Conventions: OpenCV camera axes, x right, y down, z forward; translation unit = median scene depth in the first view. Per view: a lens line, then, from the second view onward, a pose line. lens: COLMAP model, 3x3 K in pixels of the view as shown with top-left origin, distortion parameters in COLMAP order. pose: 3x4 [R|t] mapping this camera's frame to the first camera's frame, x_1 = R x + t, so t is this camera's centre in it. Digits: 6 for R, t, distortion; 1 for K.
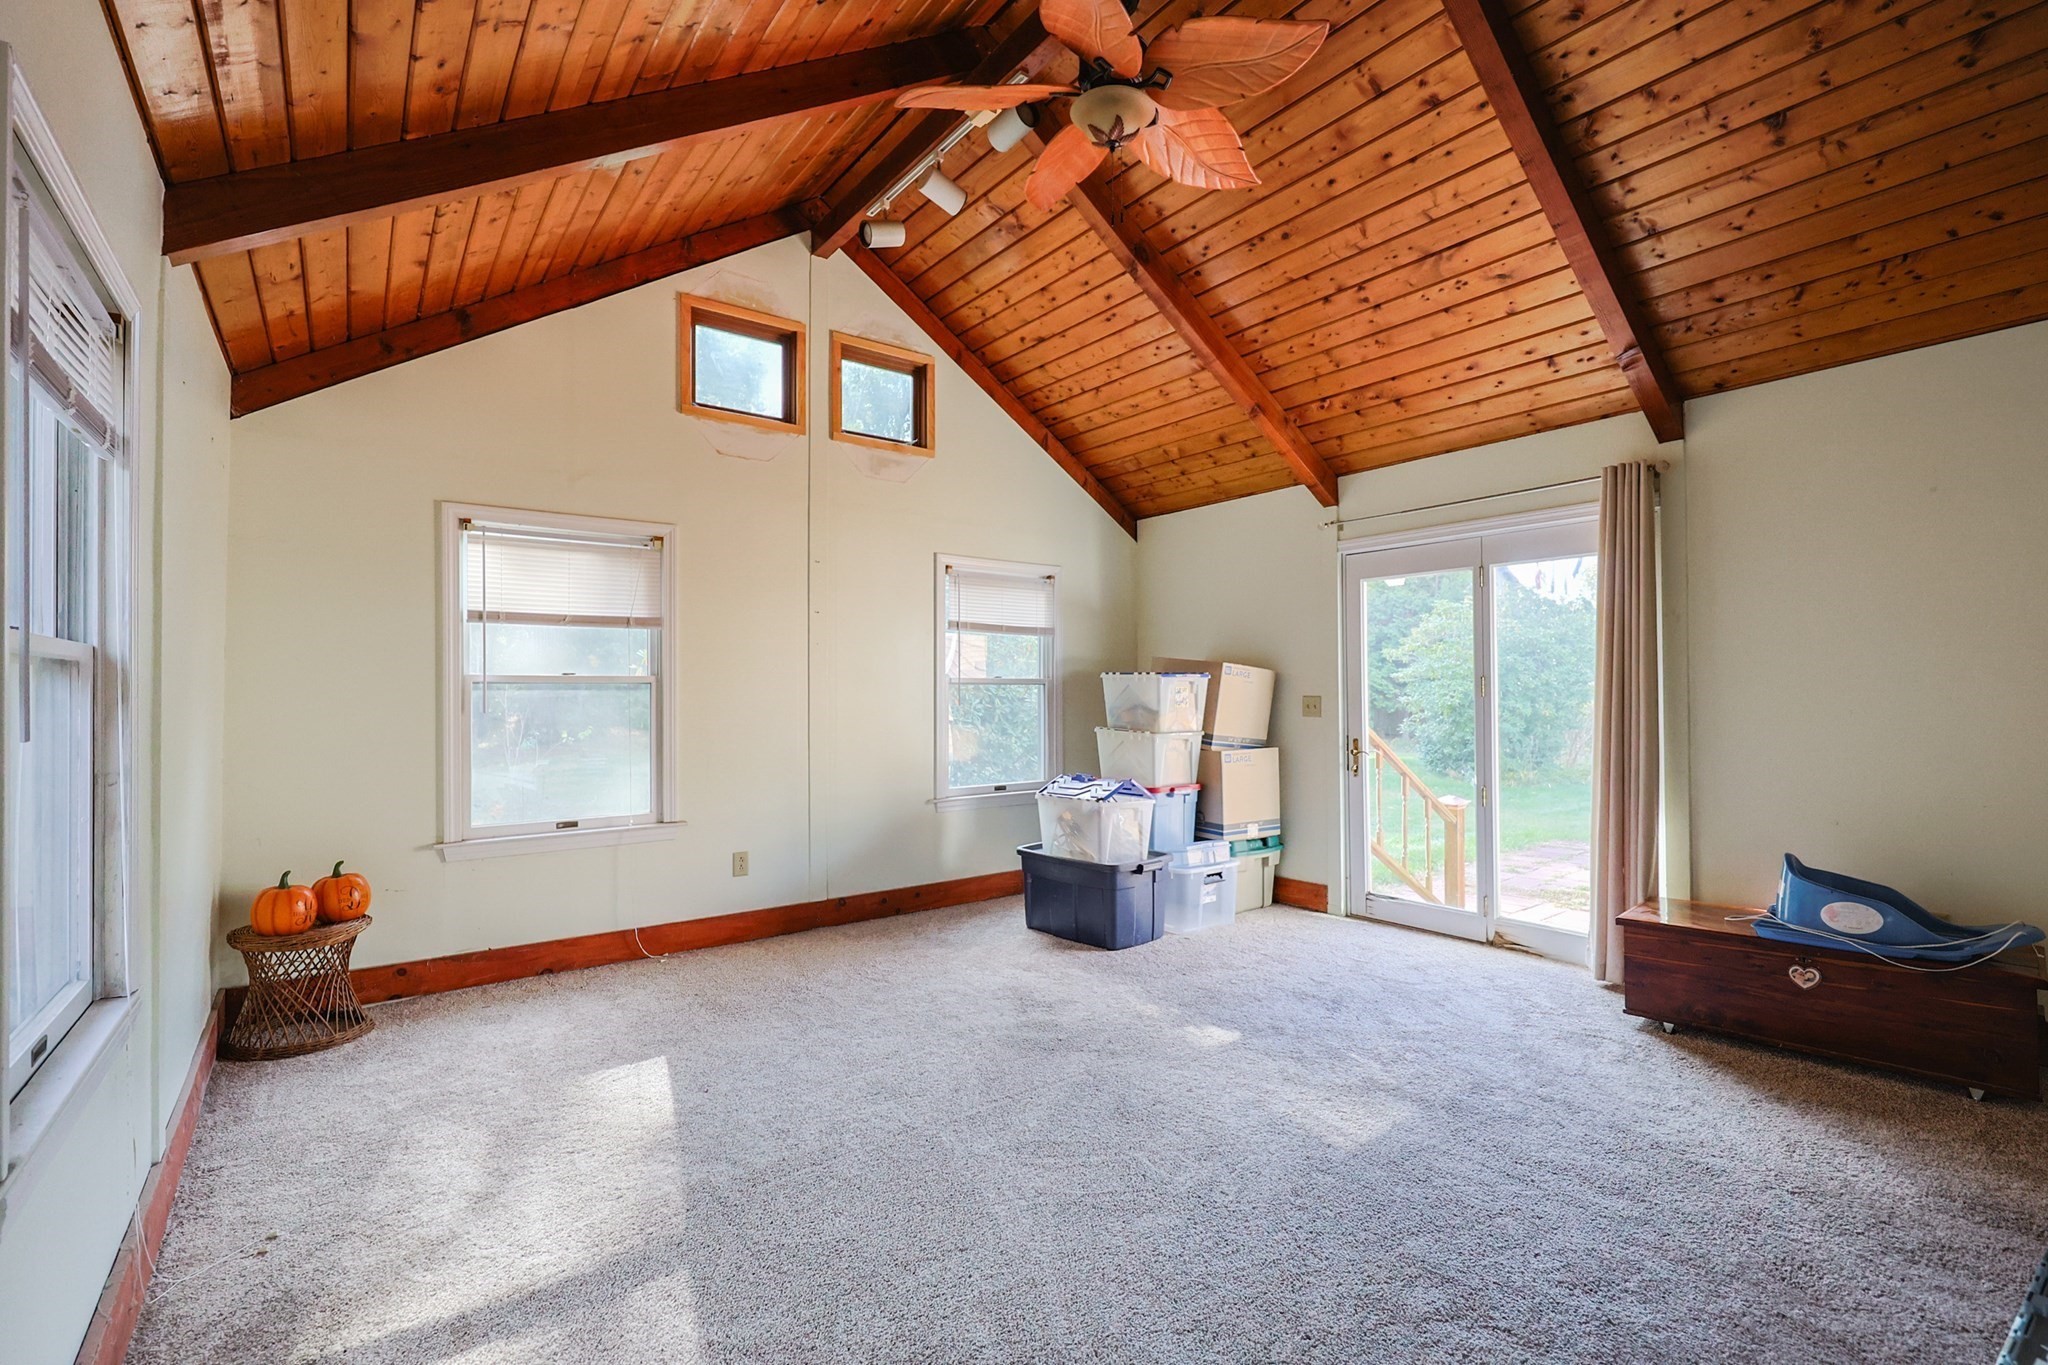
lens RADIAL K [[889.4, 0, 1032.0], [0, 889.4, 683.5], [0, 0, 1]] dist [0.002863, 0.001788]
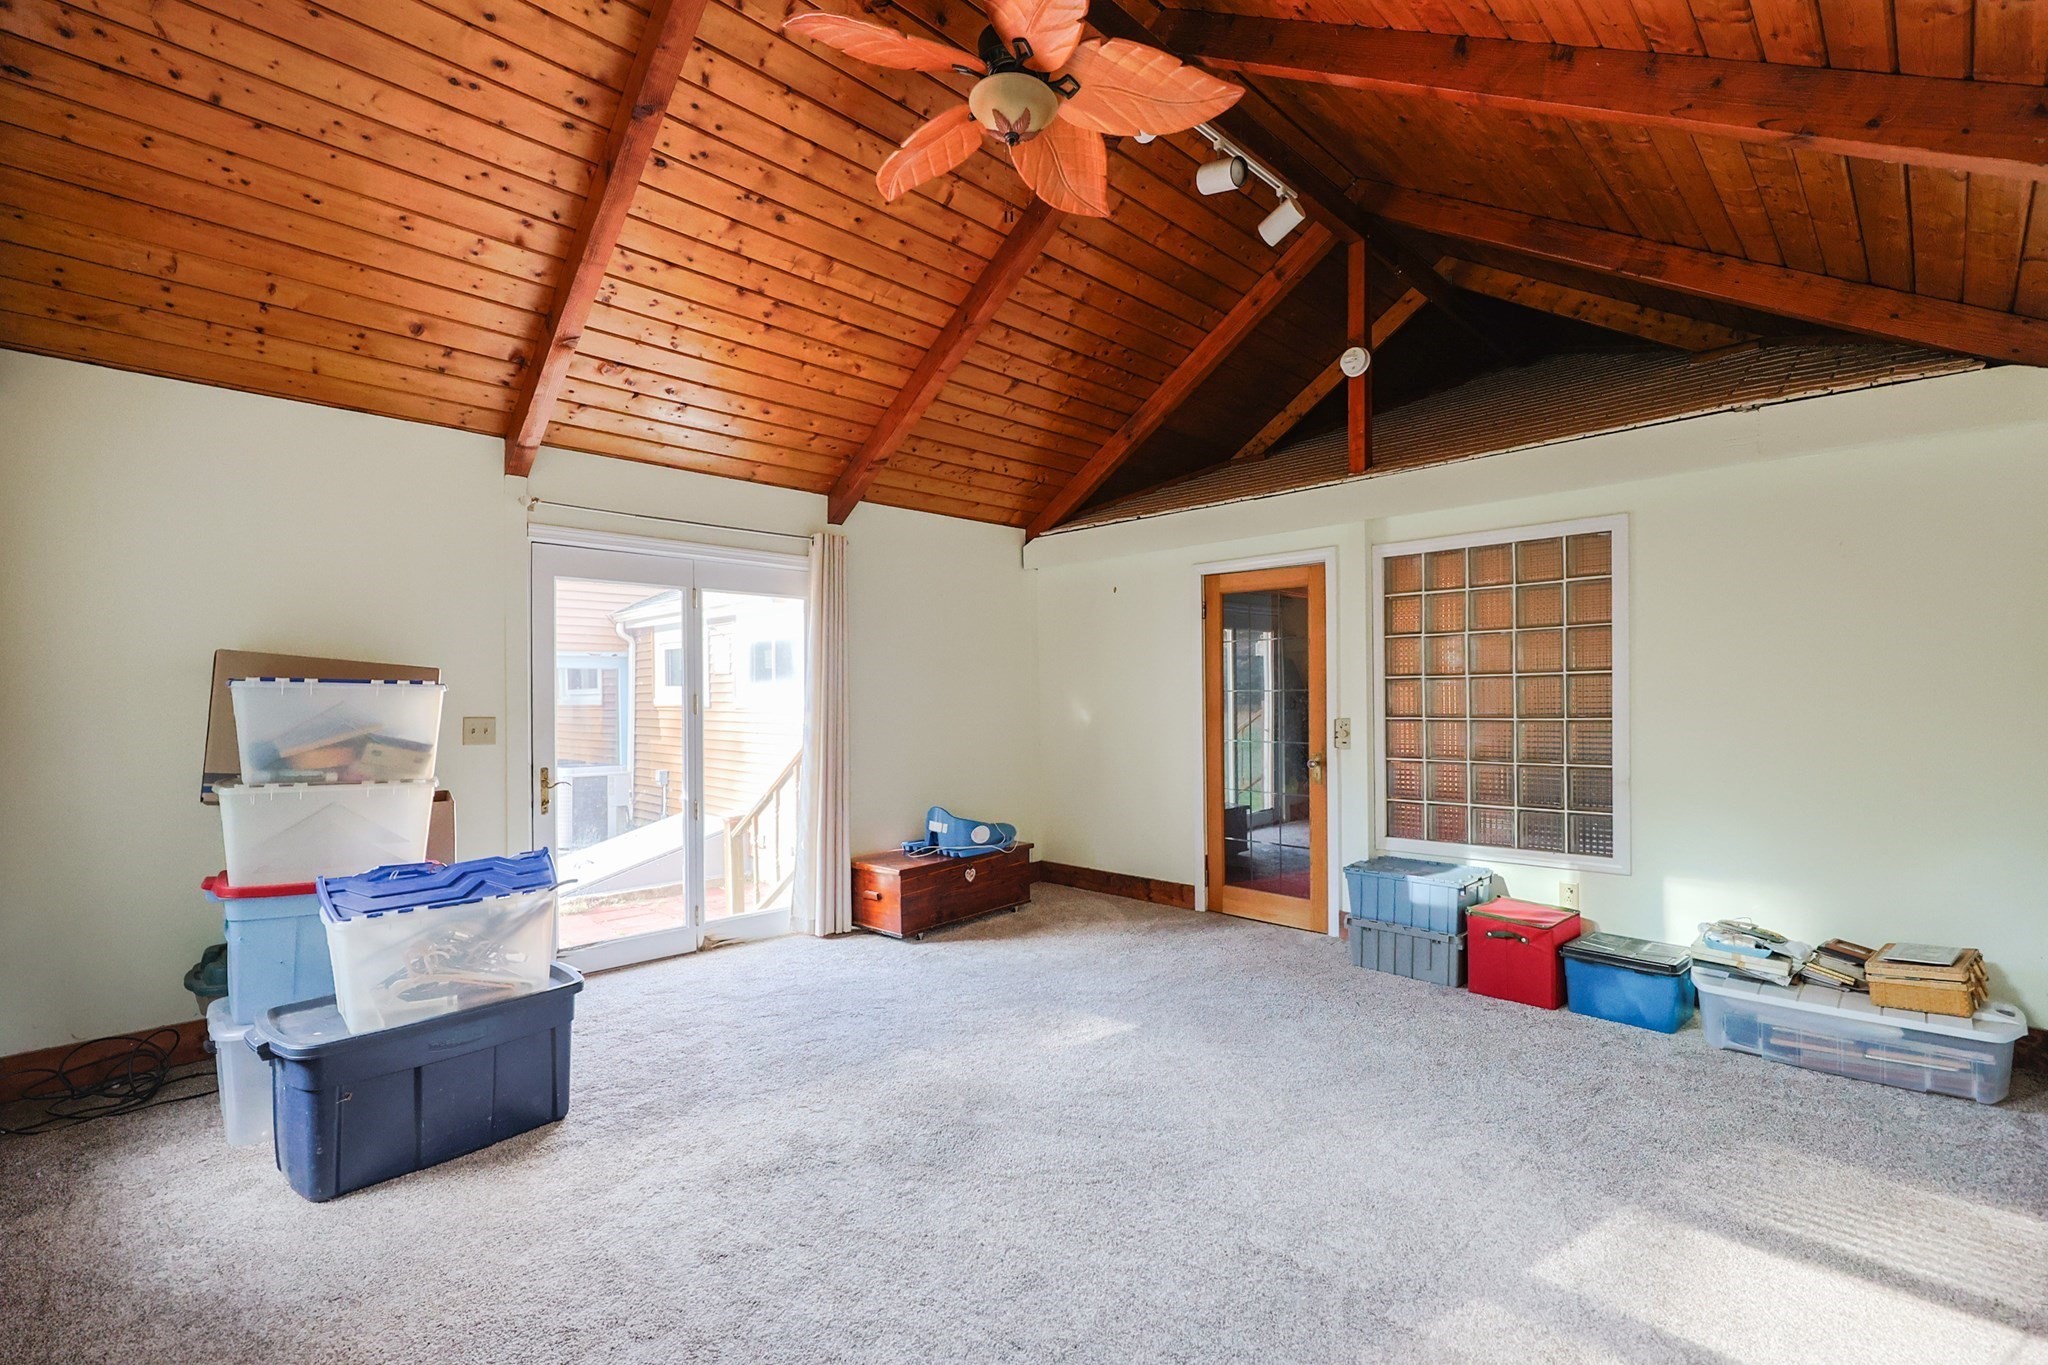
lens RADIAL K [[889.4, 0, 1032.6], [0, 889.4, 695.5], [0, 0, 1]] dist [0.002863, 0.001788]
pose [[-0.105708, 0.014945, 0.994285, -0.599398], [-0.000581, 0.999886, -0.015091, 0.008686], [-0.994397, -0.002173, -0.105687, 0.756646]]
